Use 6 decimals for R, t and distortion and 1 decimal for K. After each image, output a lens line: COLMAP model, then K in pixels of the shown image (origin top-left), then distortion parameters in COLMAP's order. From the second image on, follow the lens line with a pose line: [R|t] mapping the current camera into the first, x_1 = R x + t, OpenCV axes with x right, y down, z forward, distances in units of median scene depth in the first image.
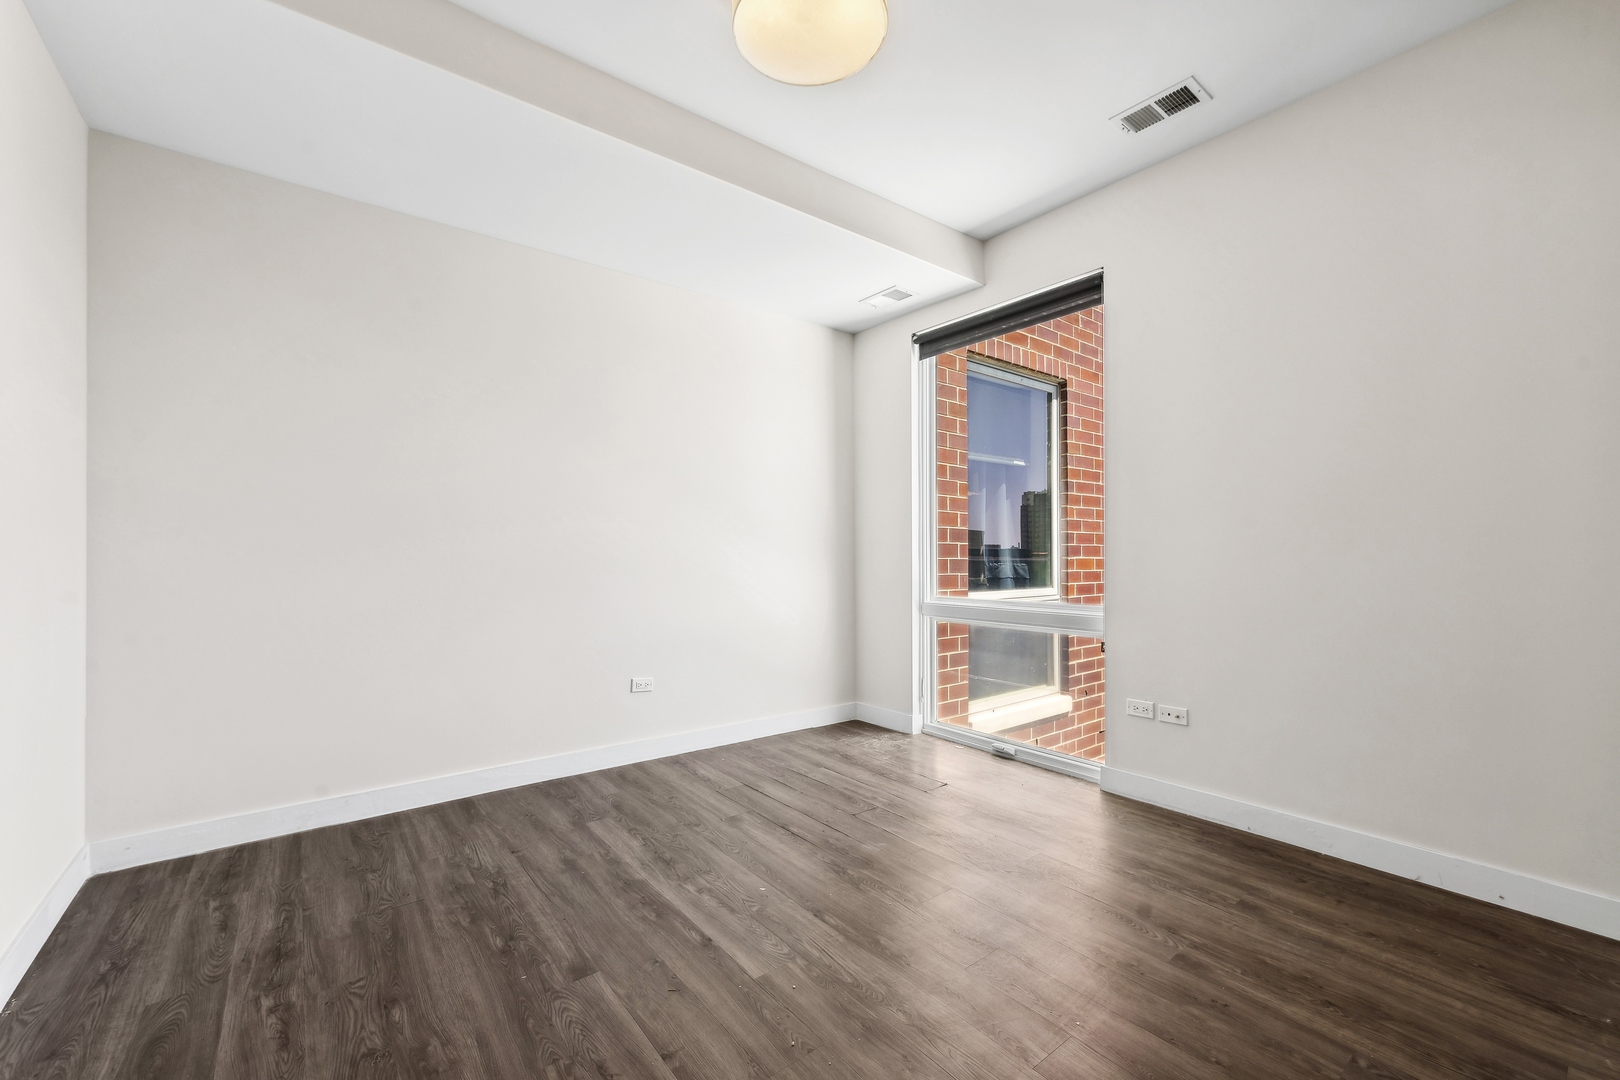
lens RADIAL K [[655.5, 0, 806.1], [0, 655.5, 541.2], [0, 0, 1]] dist [0.001450, -0.000388]
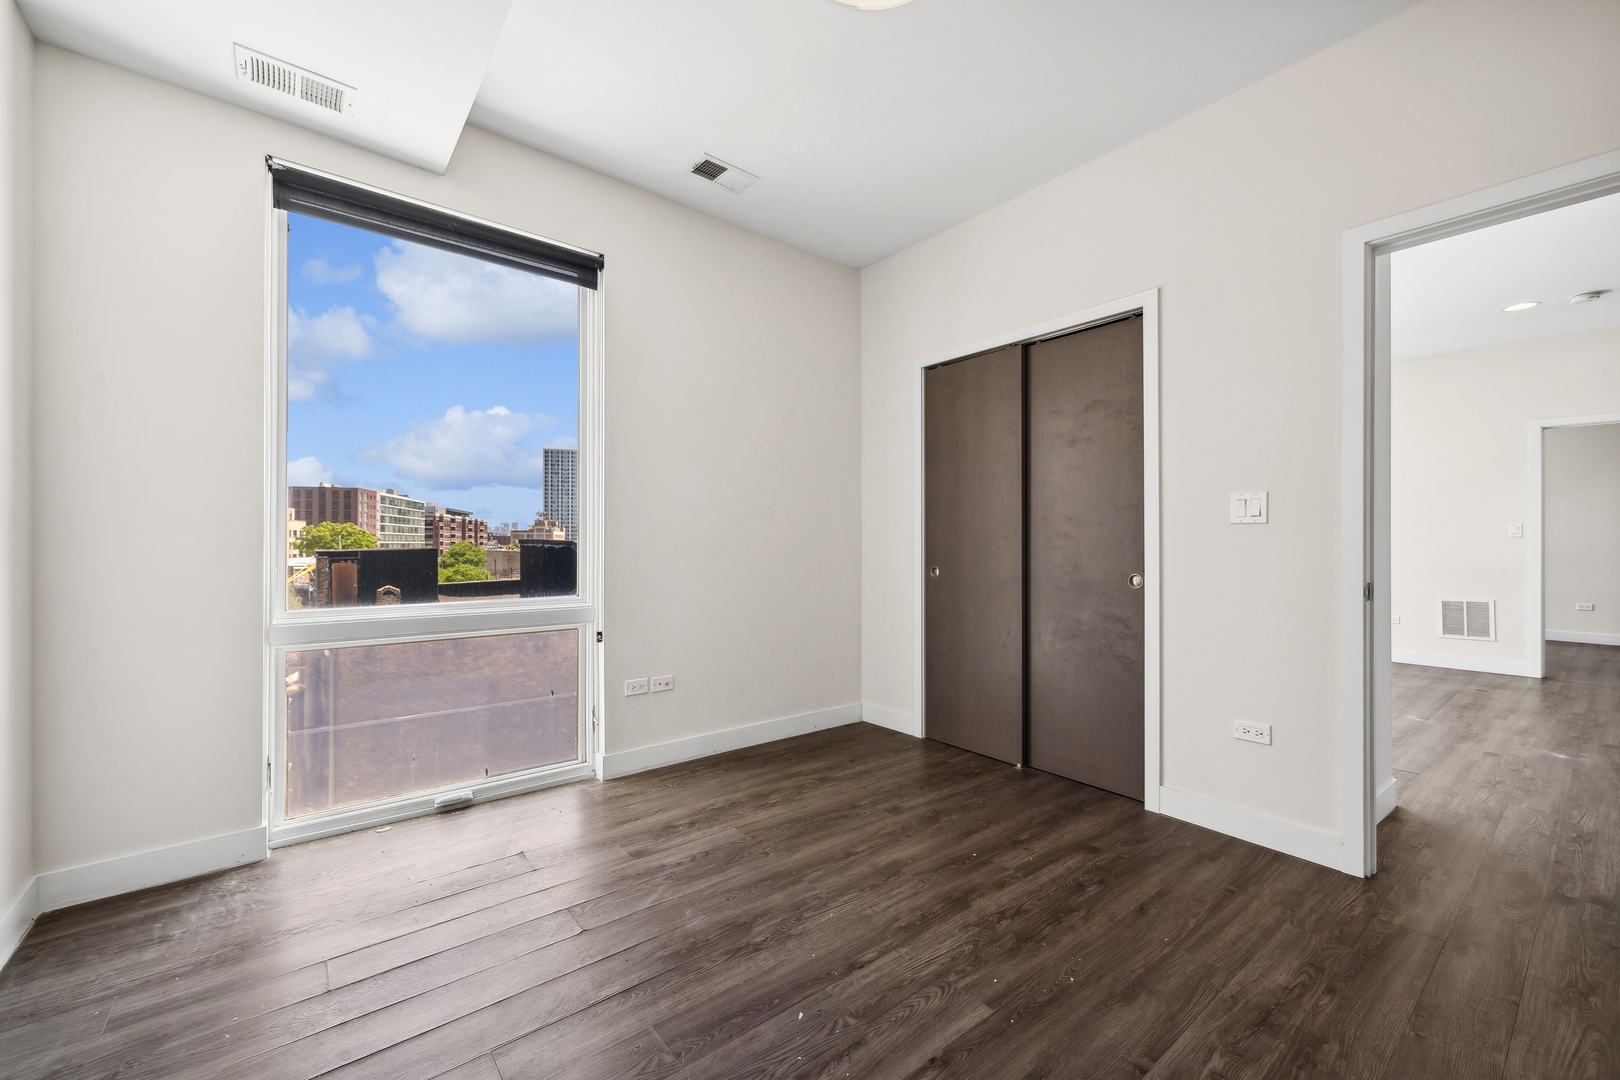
lens RADIAL K [[655.5, 0, 806.1], [0, 655.5, 541.2], [0, 0, 1]] dist [0.001450, -0.000388]
pose [[-0.013844, 0.004487, 0.999894, -0.728646], [-0.021447, 0.999759, -0.004783, 0.019516], [-0.999674, -0.021511, -0.013745, 0.950241]]
